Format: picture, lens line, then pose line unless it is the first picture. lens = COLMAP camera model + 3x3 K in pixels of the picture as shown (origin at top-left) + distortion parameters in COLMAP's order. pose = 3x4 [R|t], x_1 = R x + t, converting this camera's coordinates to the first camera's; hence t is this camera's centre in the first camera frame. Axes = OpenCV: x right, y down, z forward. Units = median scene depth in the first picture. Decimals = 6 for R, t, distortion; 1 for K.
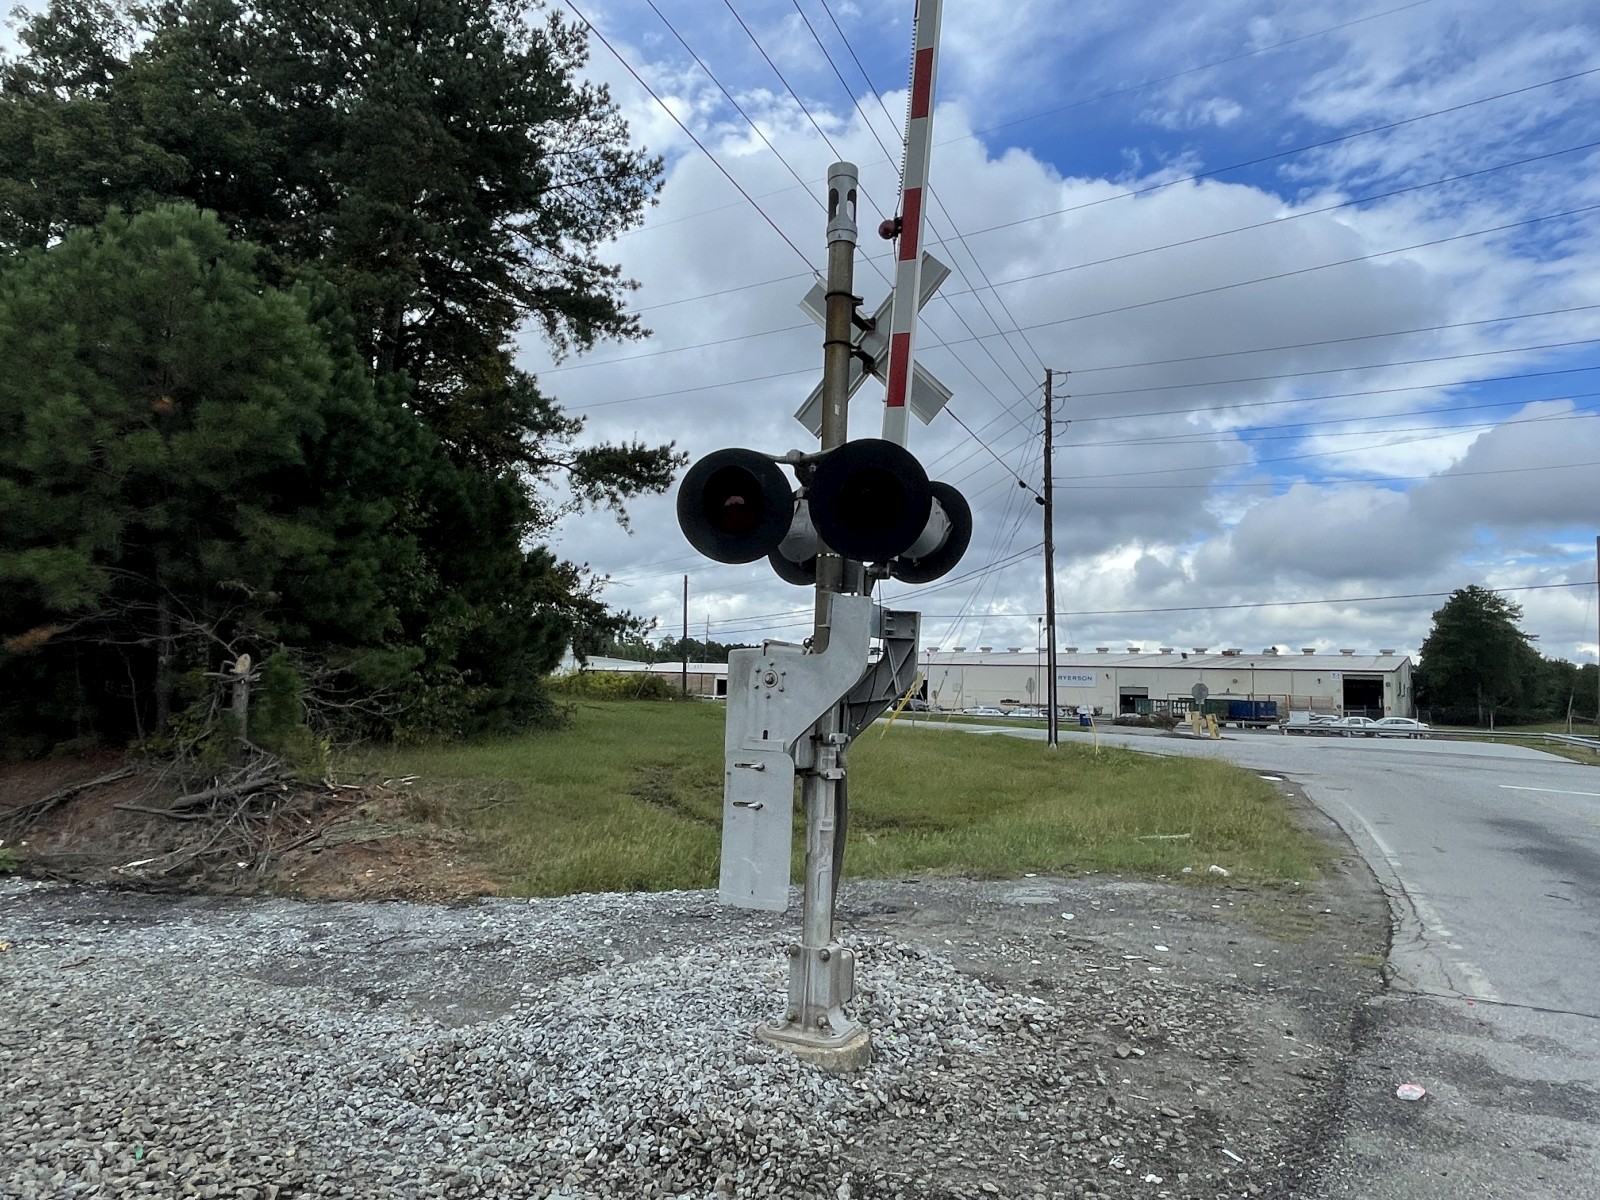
lens RADIAL K [[1004.5, 0, 789.9], [0, 1004.5, 590.1], [0, 0, 1]] dist [0.014870, -0.007288]
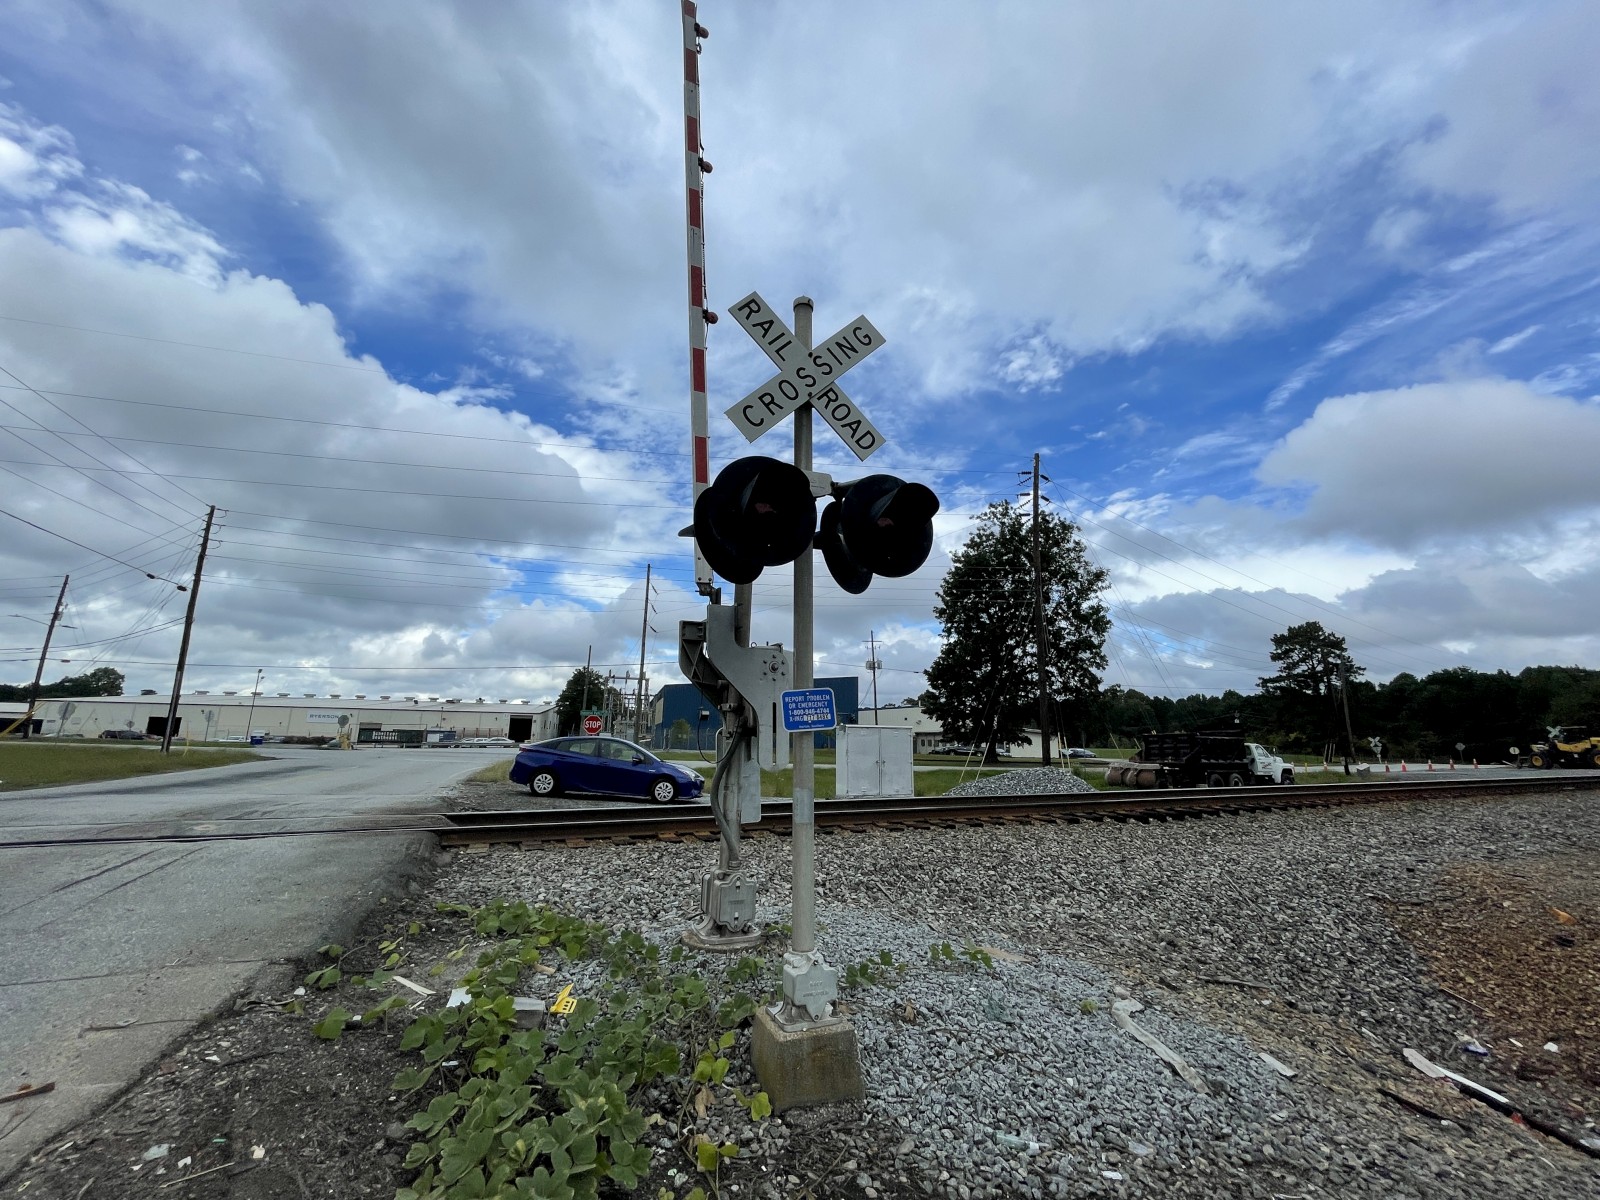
lens RADIAL K [[644.7, 0, 805.6], [0, 644.7, 596.3], [0, 0, 1]] dist [-0.002705, -0.001022]
pose [[0.662226, 0.143481, 0.735438, 0.272146], [-0.066670, 0.988885, -0.132894, -0.020888], [-0.746332, 0.038974, 0.664432, -0.623711]]
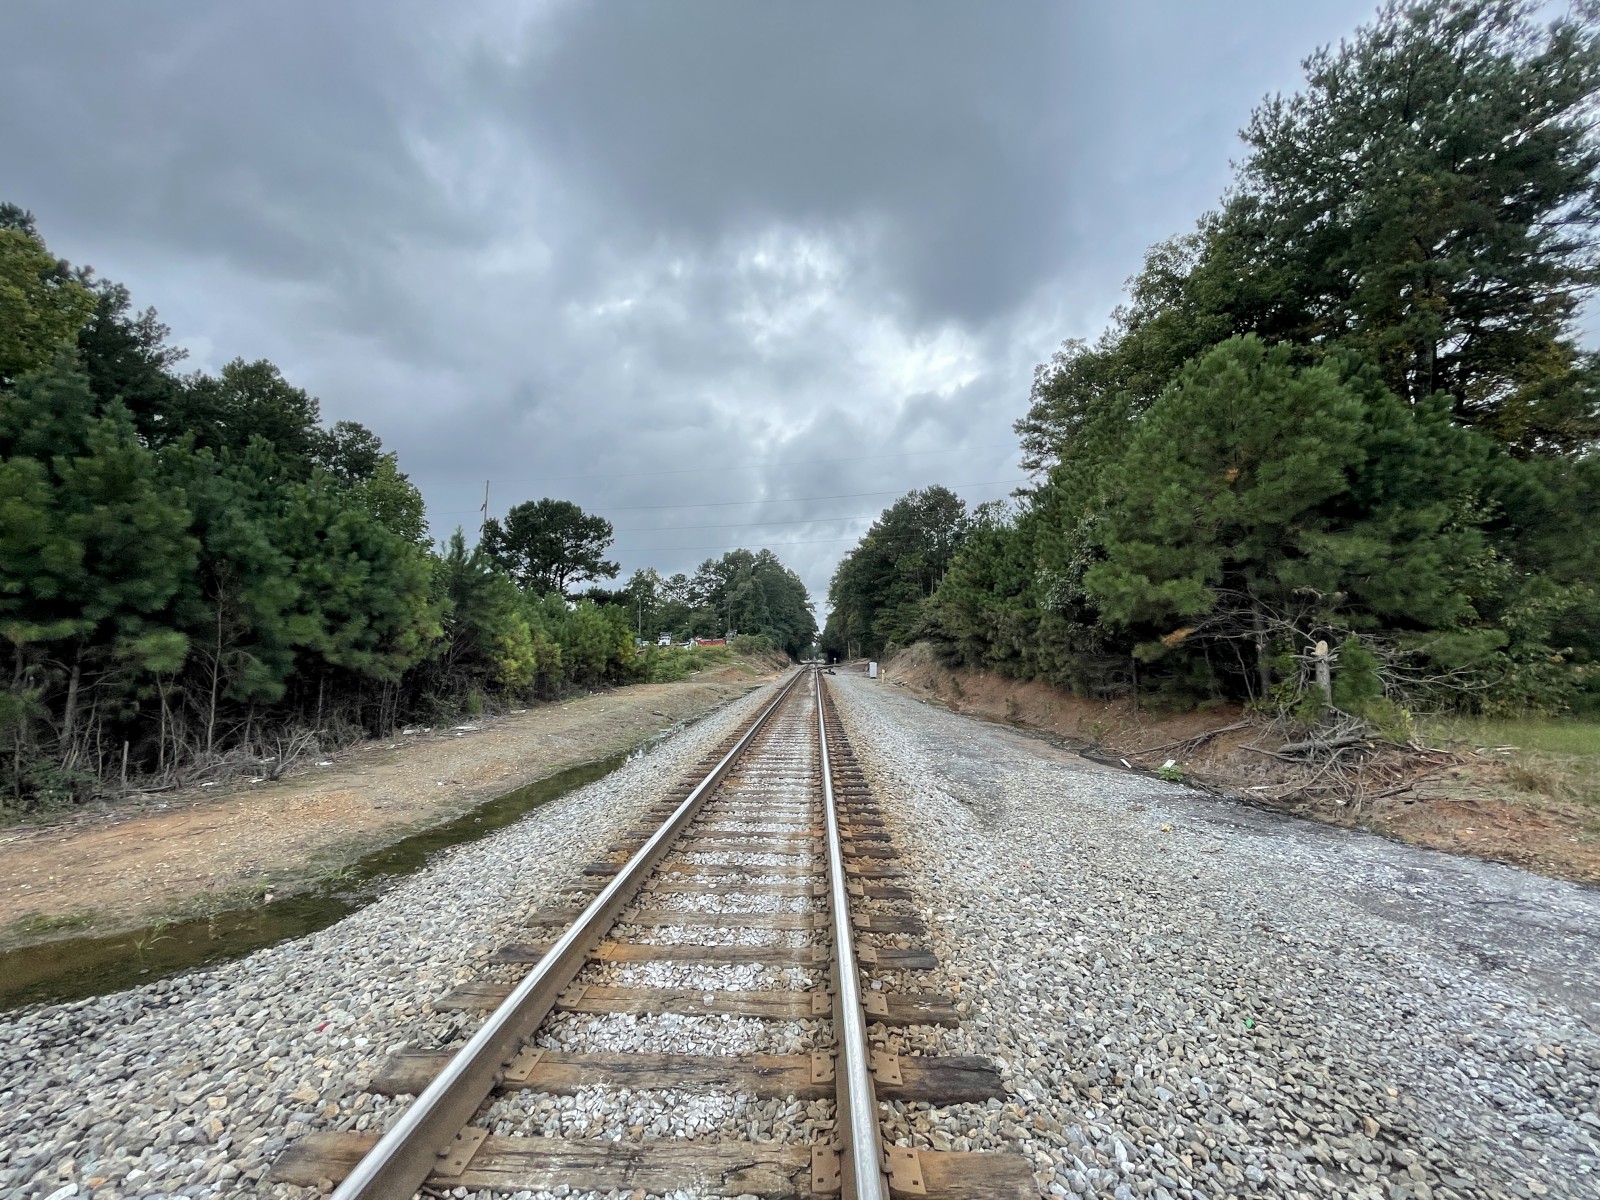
lens RADIAL K [[644.7, 0, 811.0], [0, 644.7, 598.9], [0, 0, 1]] dist [-0.002705, -0.001022]
pose [[0.382842, -0.106129, -0.917697, -0.012928], [0.091531, 0.992849, -0.076635, 0.010179], [0.919268, -0.054659, 0.389819, 0.047043]]
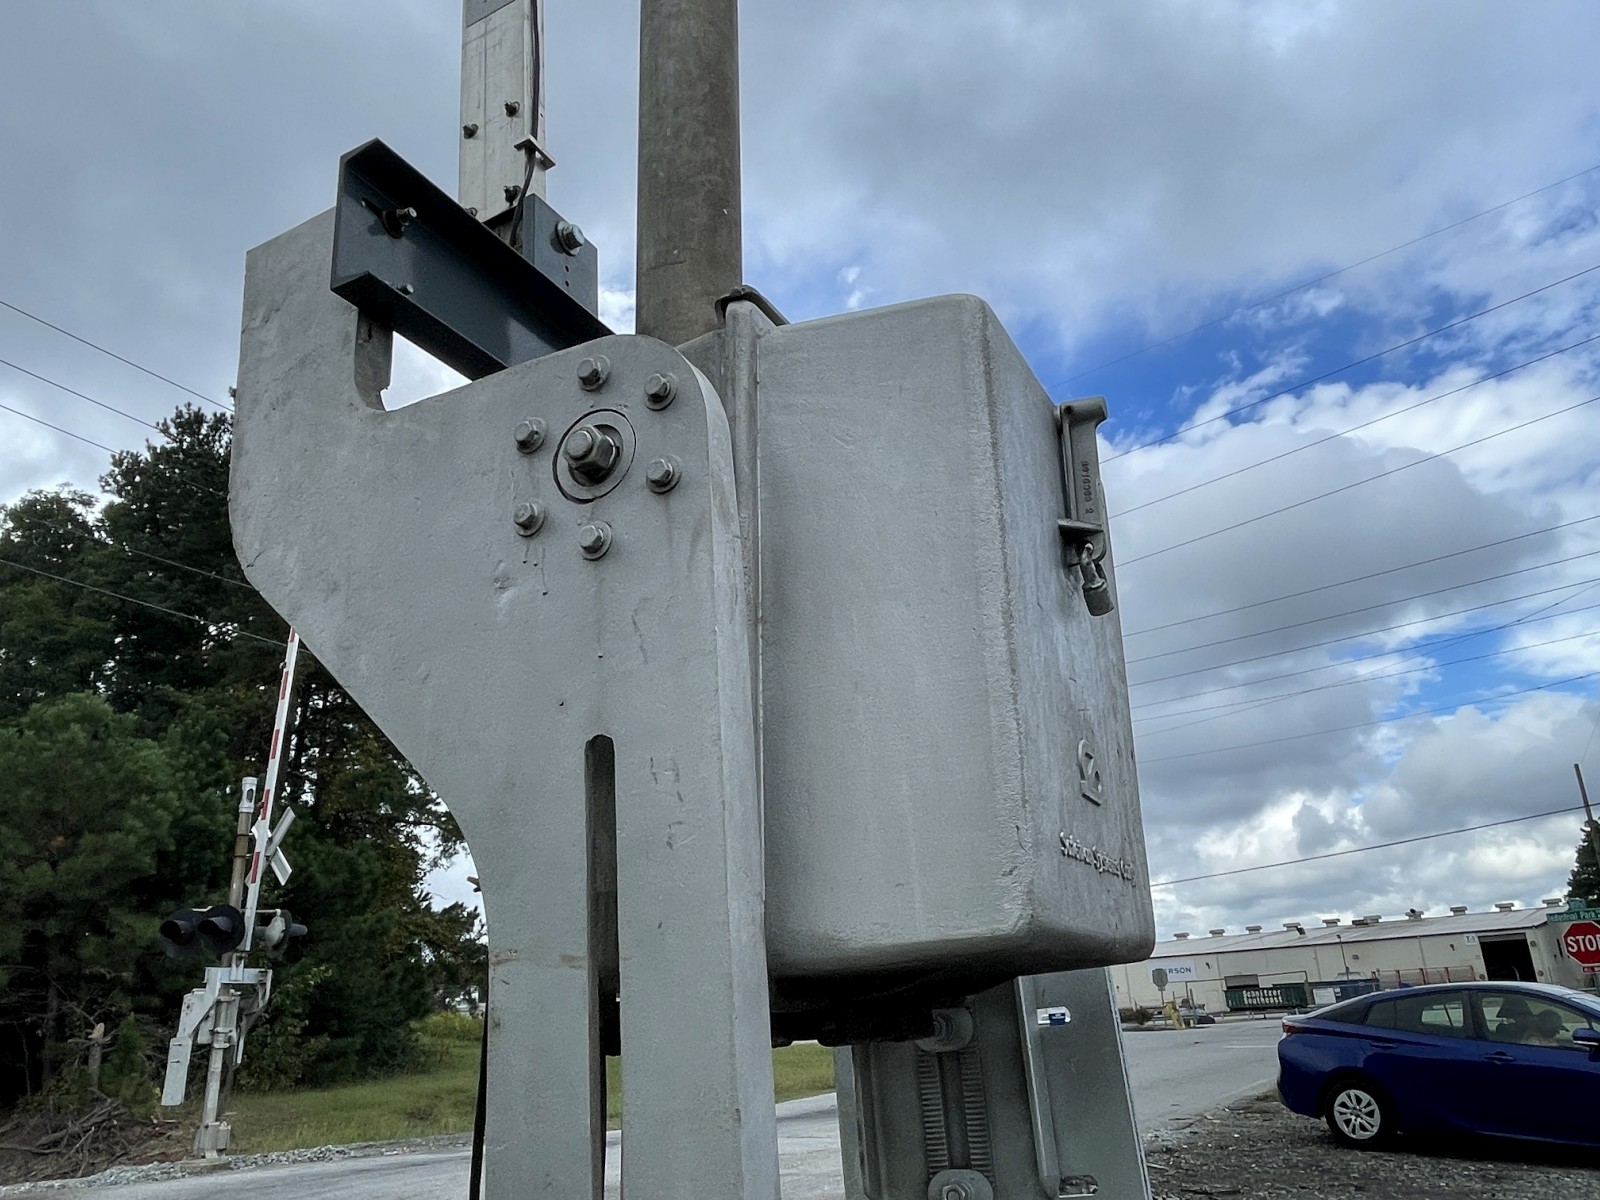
lens RADIAL K [[1196.5, 0, 816.8], [0, 1196.5, 615.8], [0, 0, 1]] dist [-0.017760, 0.022255]
pose [[0.992135, -0.111843, -0.056205, 0.464965], [0.096135, 0.968412, -0.230079, -0.004956], [0.080162, 0.222866, 0.971548, -0.495255]]
